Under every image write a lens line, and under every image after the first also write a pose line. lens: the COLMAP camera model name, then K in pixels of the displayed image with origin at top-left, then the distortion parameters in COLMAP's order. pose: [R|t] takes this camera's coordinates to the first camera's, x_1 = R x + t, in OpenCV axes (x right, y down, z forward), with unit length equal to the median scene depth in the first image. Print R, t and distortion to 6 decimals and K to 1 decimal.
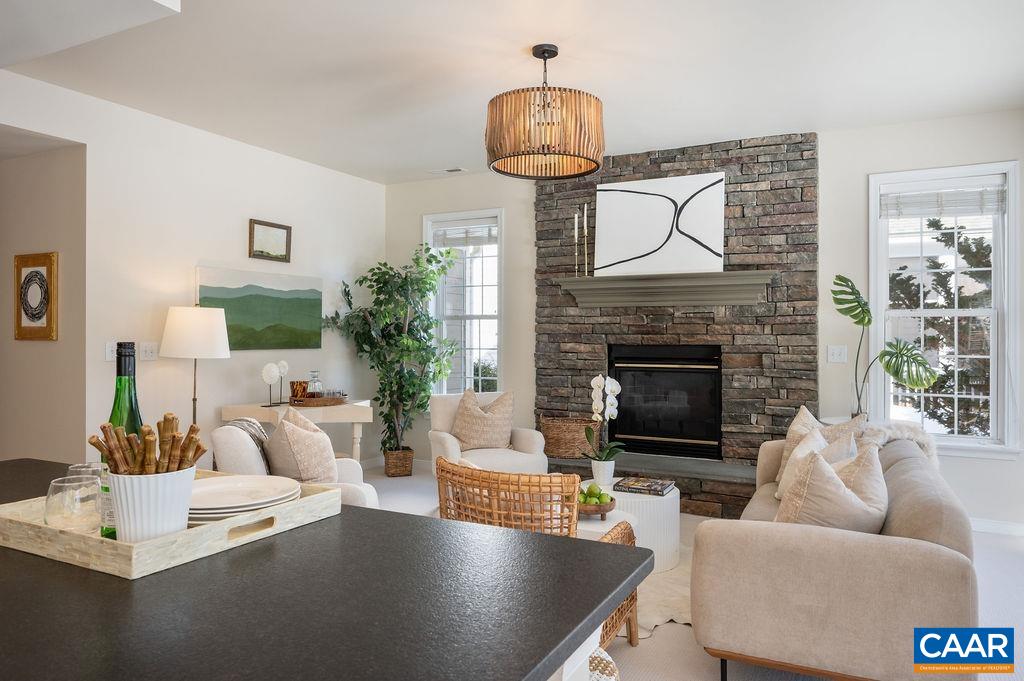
lens RADIAL K [[670.4, 0, 512.0], [0, 670.4, 340.5], [0, 0, 1]] dist [-0.001525, -0.000817]
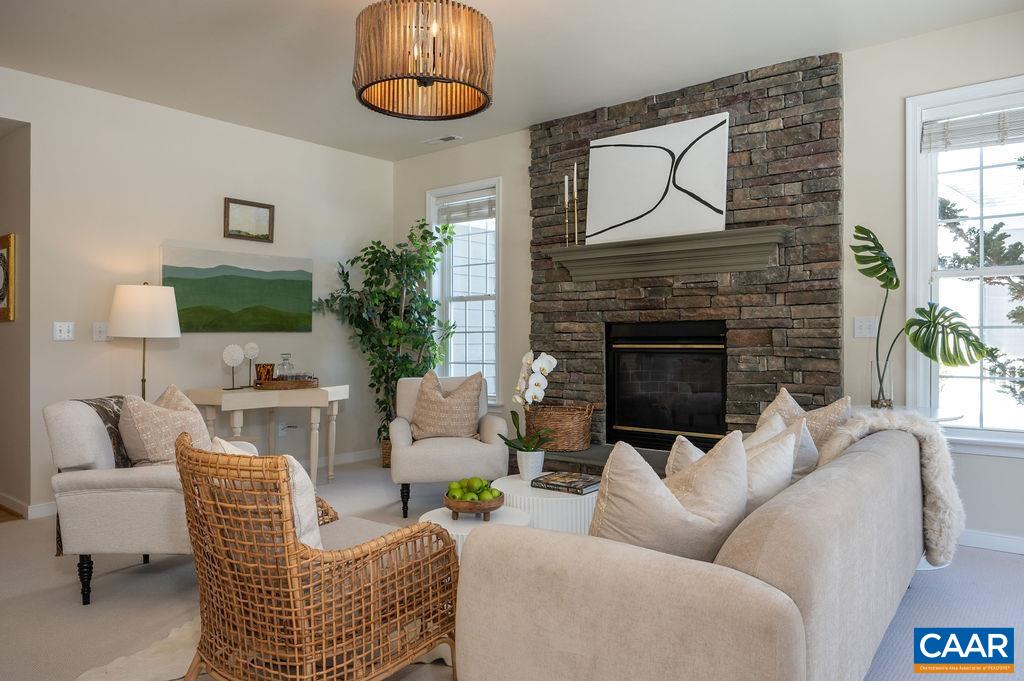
lens RADIAL K [[672.4, 0, 512.0], [0, 672.4, 340.5], [0, 0, 1]] dist [-0.000753, -0.000462]
pose [[0.981105, -0.008325, -0.193297, 0.208747], [0.008751, 0.999961, 0.001350, 0.028807], [0.193278, -0.003016, 0.981139, 0.124076]]
